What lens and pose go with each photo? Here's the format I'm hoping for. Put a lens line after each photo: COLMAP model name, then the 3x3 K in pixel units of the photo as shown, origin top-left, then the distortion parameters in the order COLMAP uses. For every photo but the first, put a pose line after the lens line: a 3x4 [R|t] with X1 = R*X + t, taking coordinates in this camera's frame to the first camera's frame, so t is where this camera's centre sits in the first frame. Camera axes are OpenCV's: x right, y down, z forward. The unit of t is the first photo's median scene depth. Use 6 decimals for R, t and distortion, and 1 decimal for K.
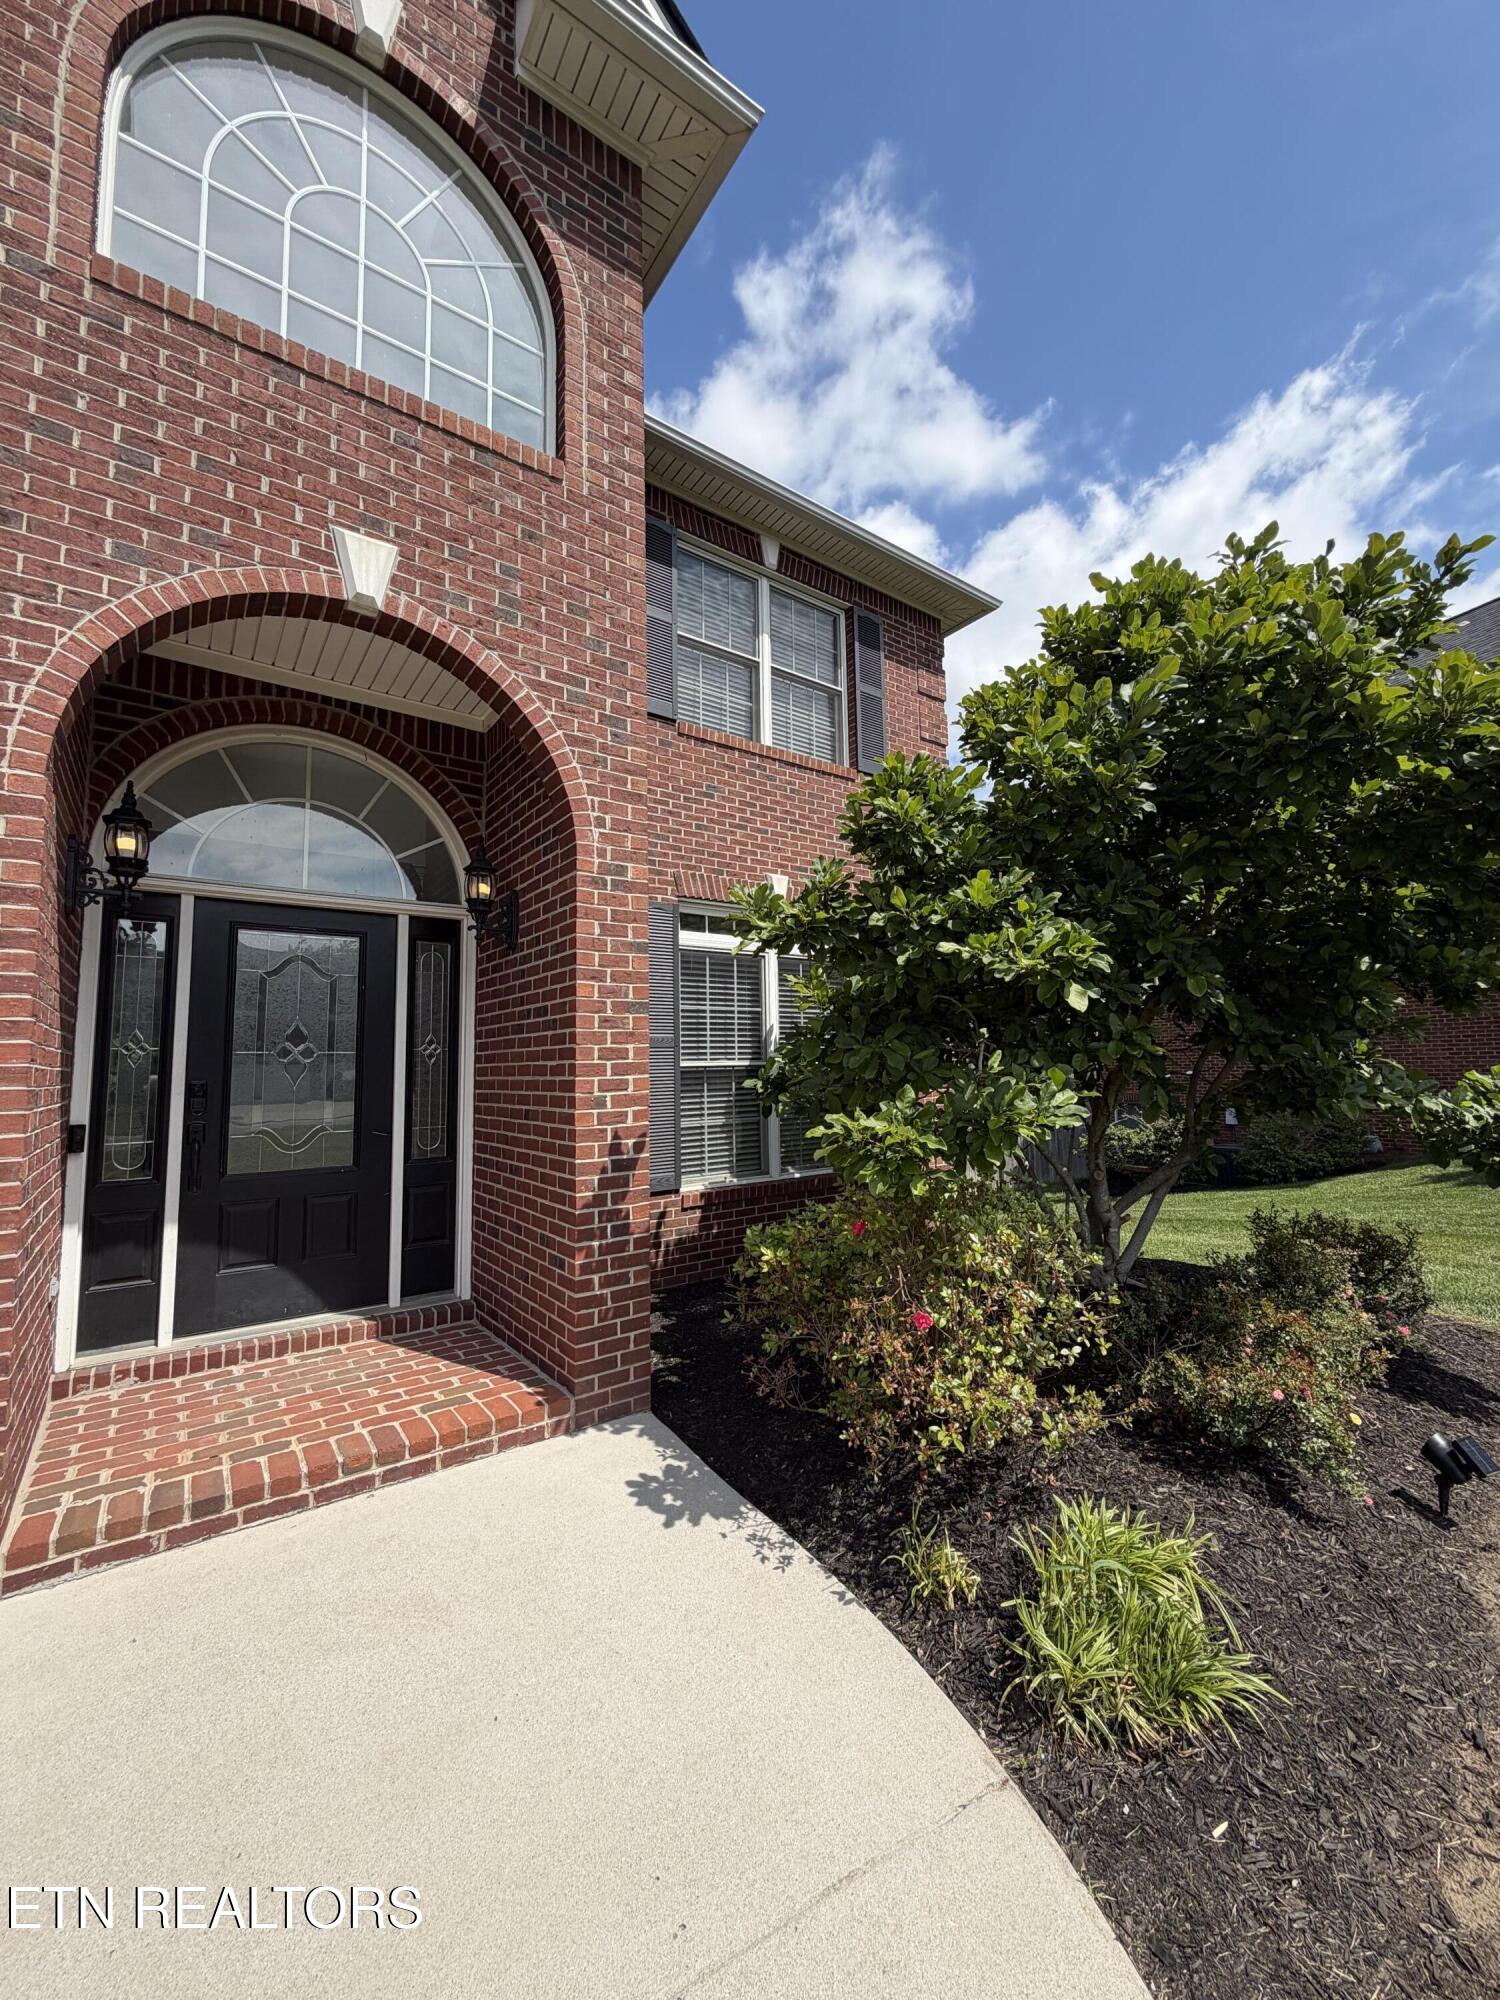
lens RADIAL K [[795.3, 0, 750.2], [0, 795.3, 995.1], [0, 0, 1]] dist [0.002041, 0.000048]
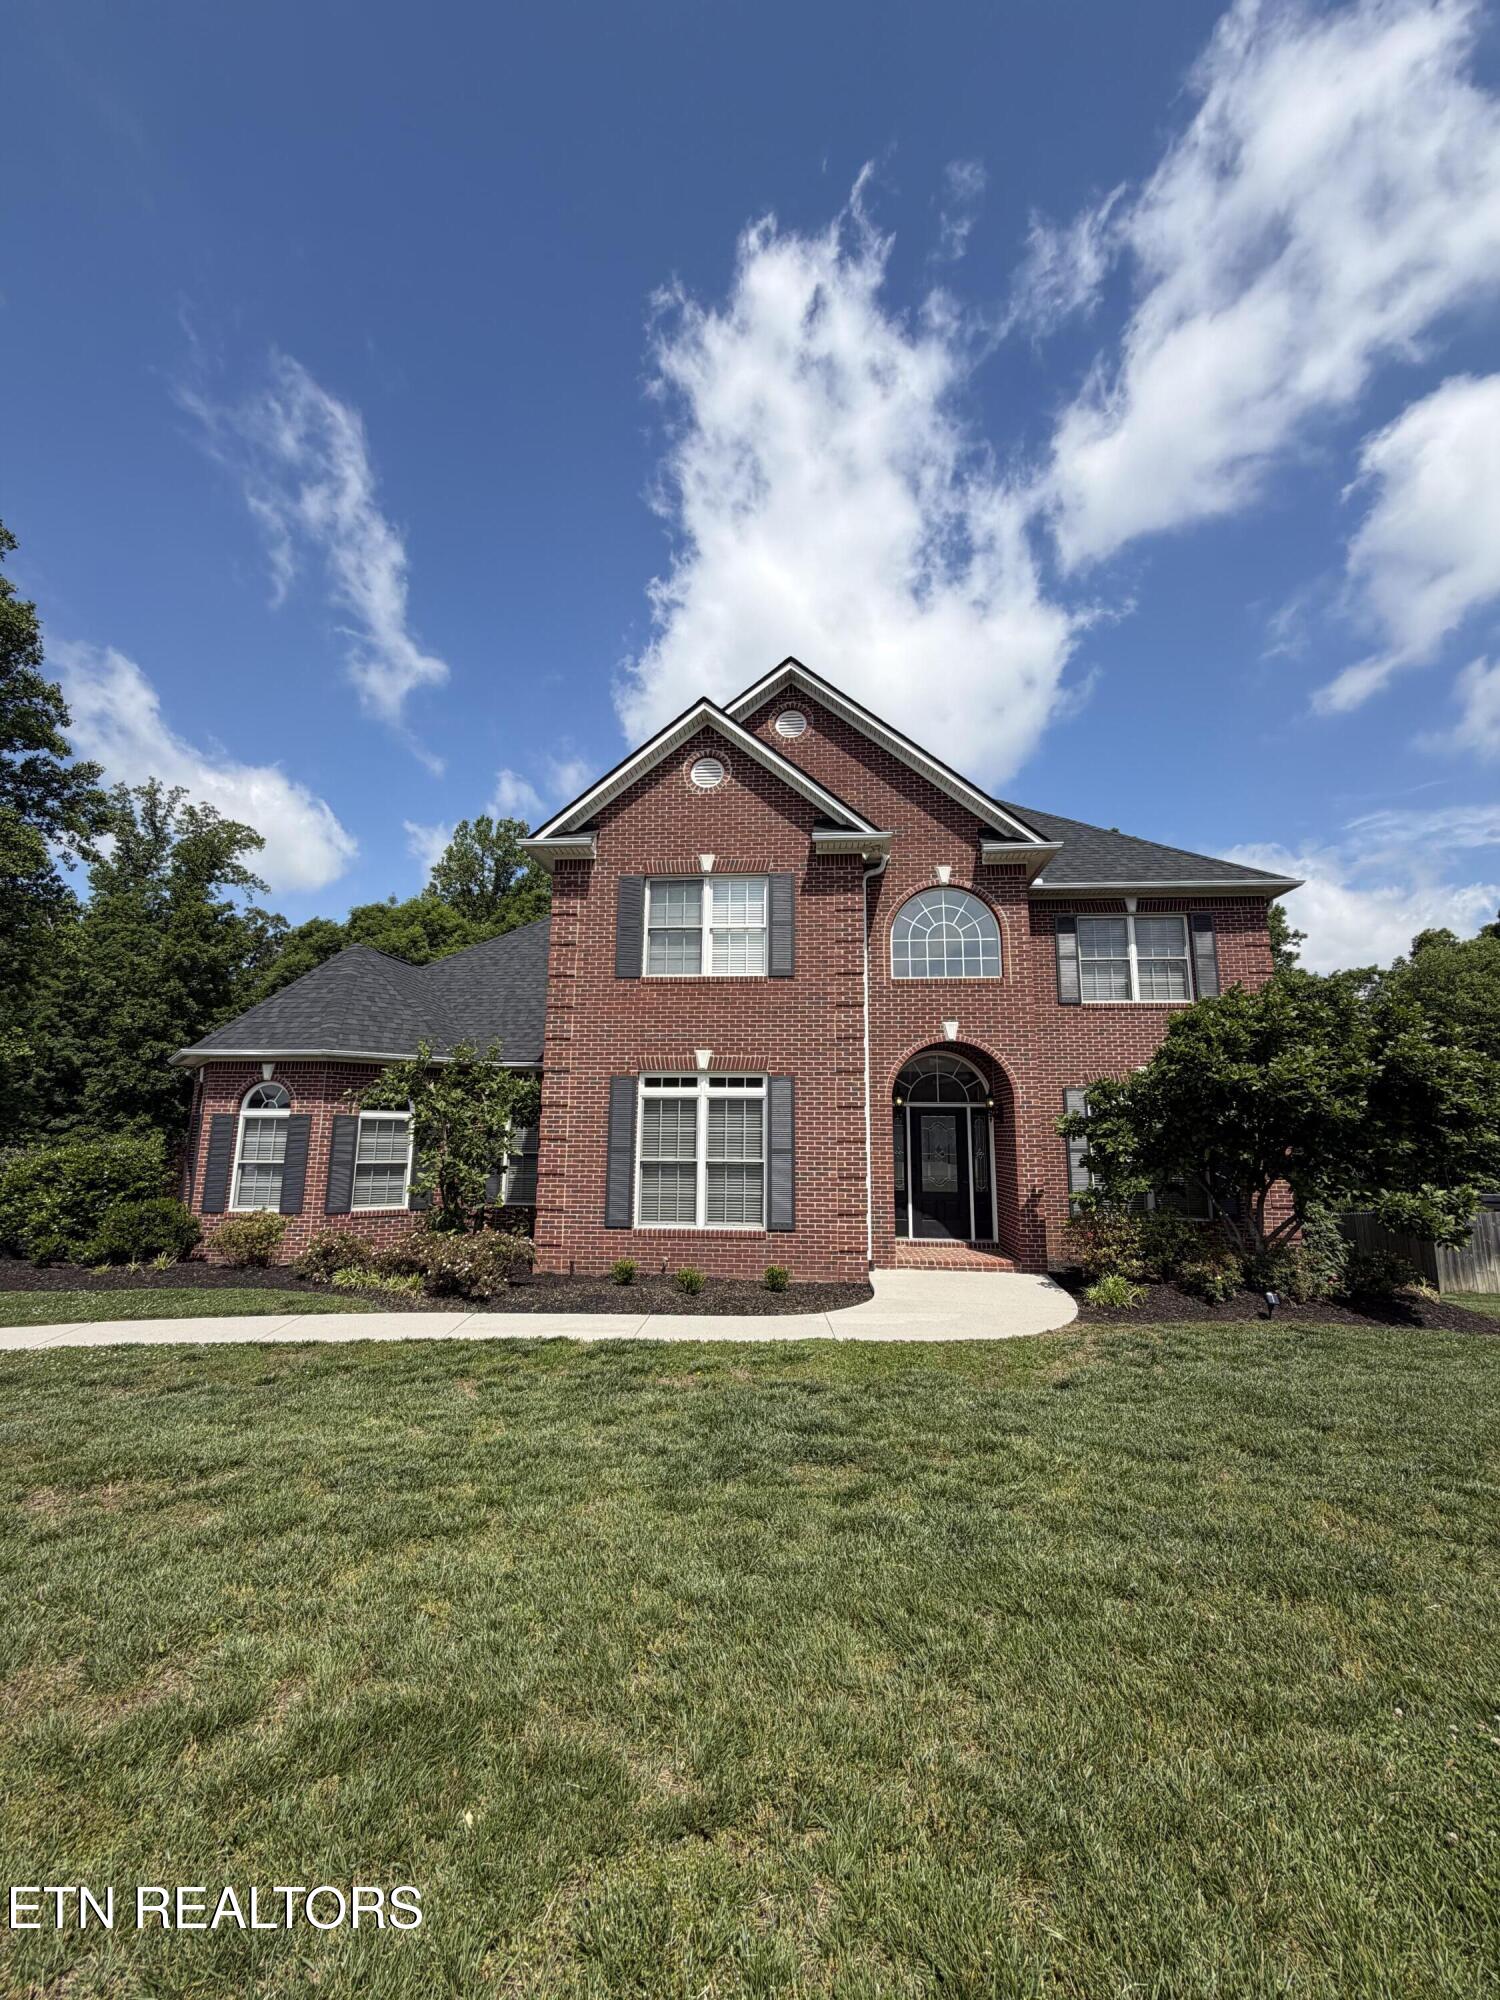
lens RADIAL K [[795.3, 0, 750.2], [0, 795.3, 995.1], [0, 0, 1]] dist [0.002041, 0.000048]
pose [[0.758052, -0.087851, -0.646250, 1.122361], [0.035912, 0.995005, -0.093137, -0.336876], [0.651205, 0.047394, 0.757421, -2.235414]]
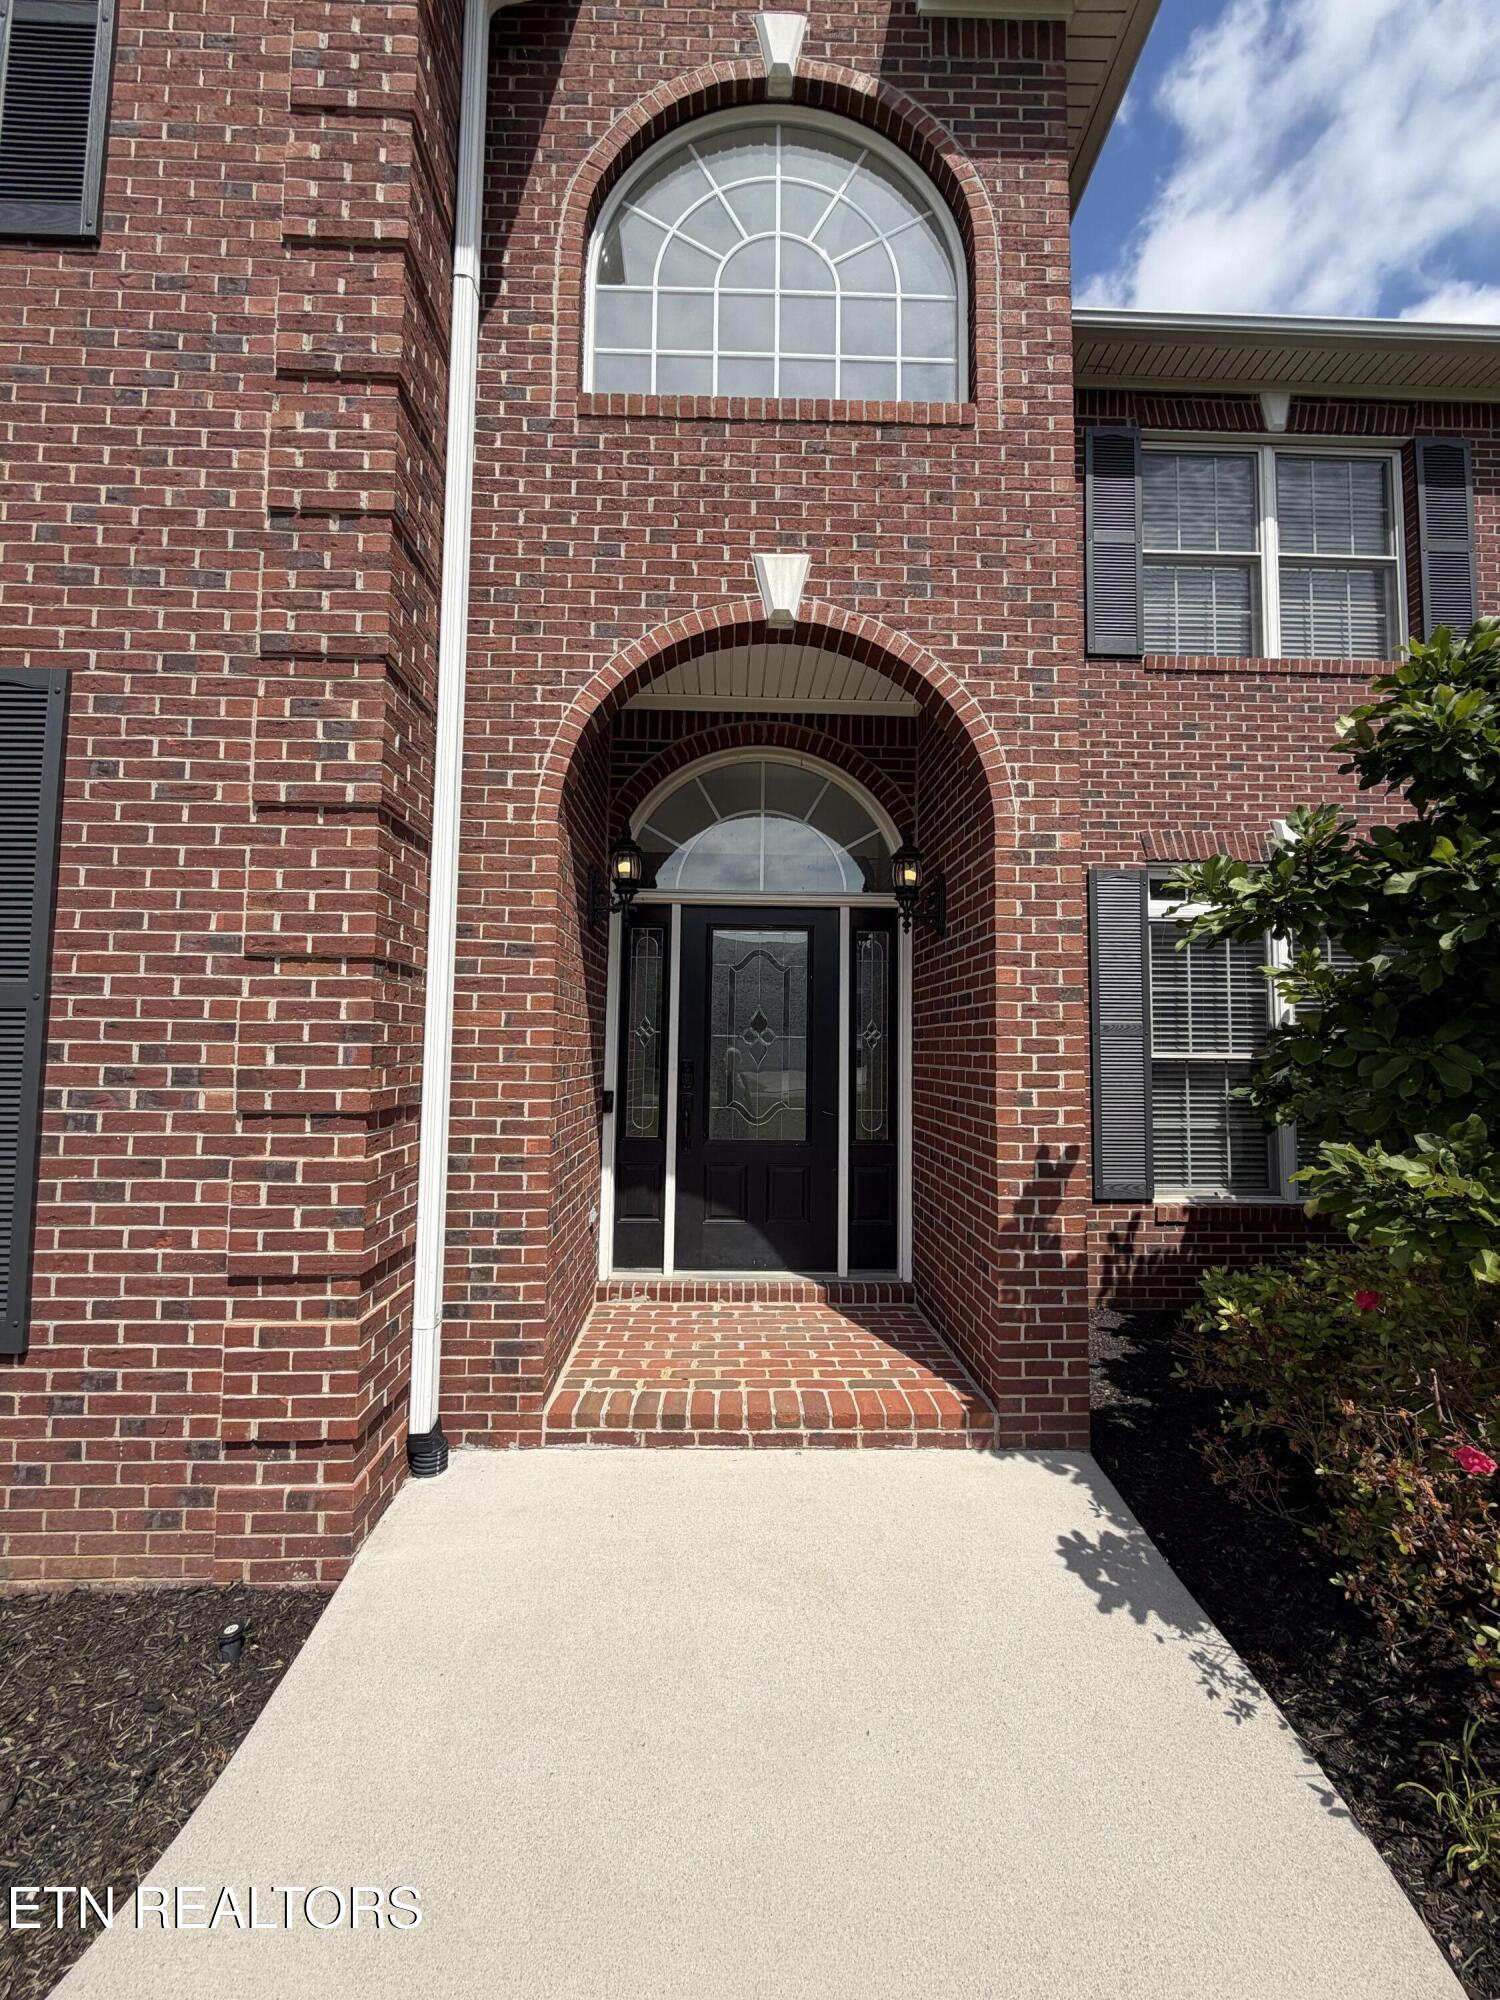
lens RADIAL K [[795.3, 0, 750.2], [0, 795.3, 995.1], [0, 0, 1]] dist [0.002041, 0.000048]
pose [[0.827561, -0.010395, -0.561280, 0.062209], [0.024501, 0.999545, 0.017613, -0.007875], [0.560841, -0.028327, 0.827439, 0.073195]]
